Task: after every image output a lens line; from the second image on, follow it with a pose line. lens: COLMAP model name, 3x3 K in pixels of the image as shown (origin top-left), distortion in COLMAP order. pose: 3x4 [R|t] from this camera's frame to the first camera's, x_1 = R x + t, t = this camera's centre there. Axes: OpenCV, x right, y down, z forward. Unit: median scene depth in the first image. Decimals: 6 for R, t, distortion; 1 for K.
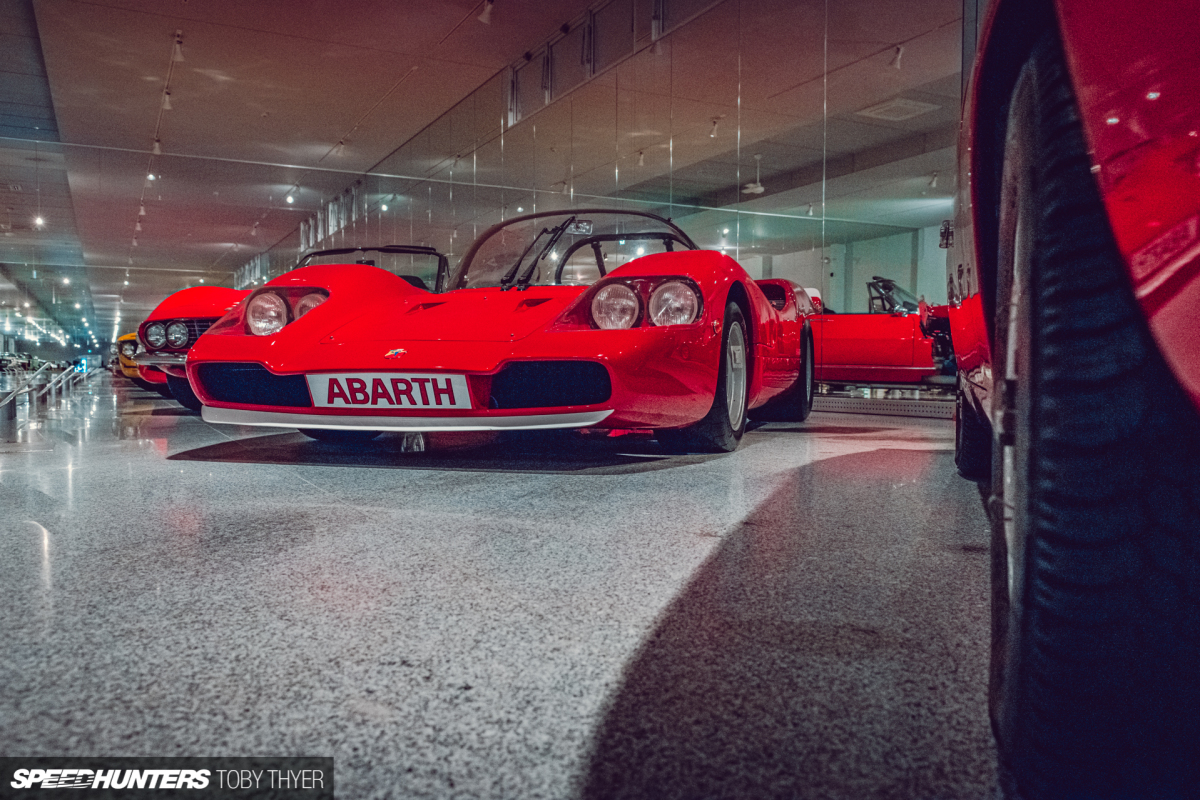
lens RADIAL K [[909.8, 0, 600.0], [0, 909.8, 400.0], [0, 0, 1]] dist [0.007558, -0.011018]
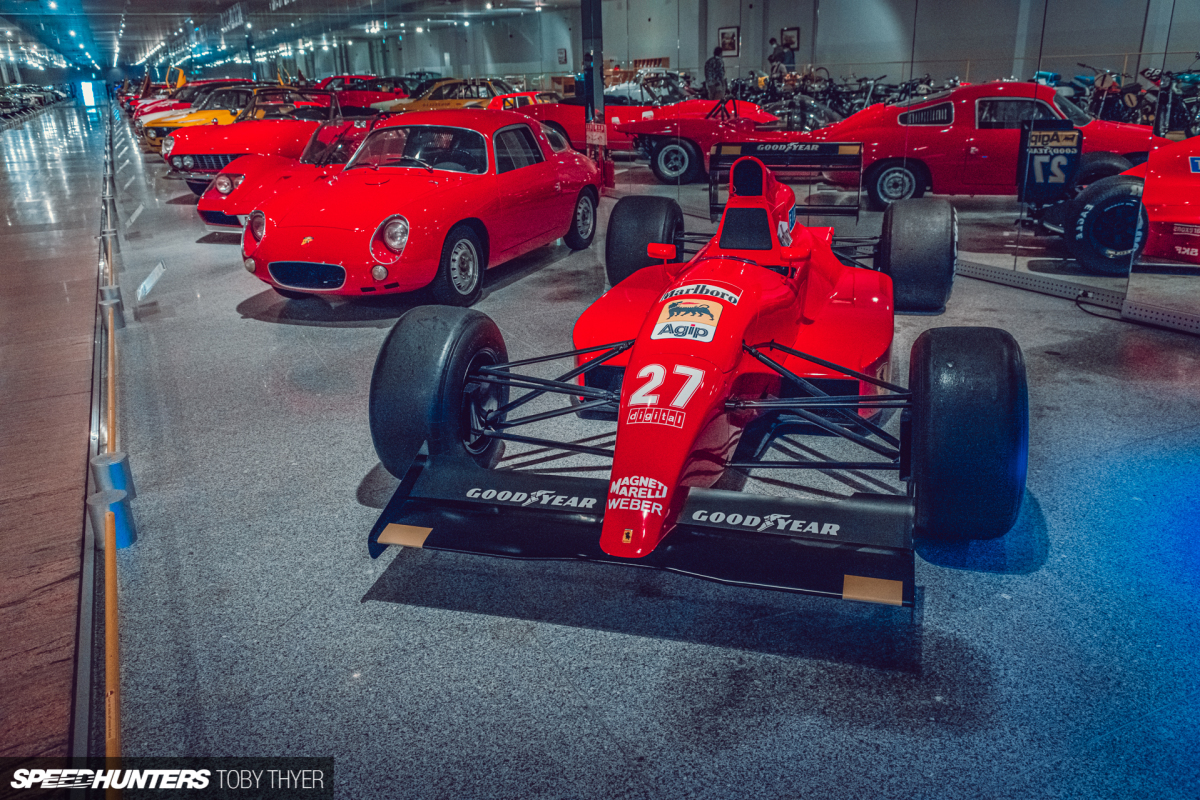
lens RADIAL K [[909.8, 0, 600.0], [0, 909.8, 400.0], [0, 0, 1]] dist [0.007558, -0.011018]
pose [[0.999051, -0.025143, -0.035576, 0.043154], [0.035004, 0.949441, 0.311987, -0.015493], [0.025933, -0.312936, 0.949420, -0.089929]]
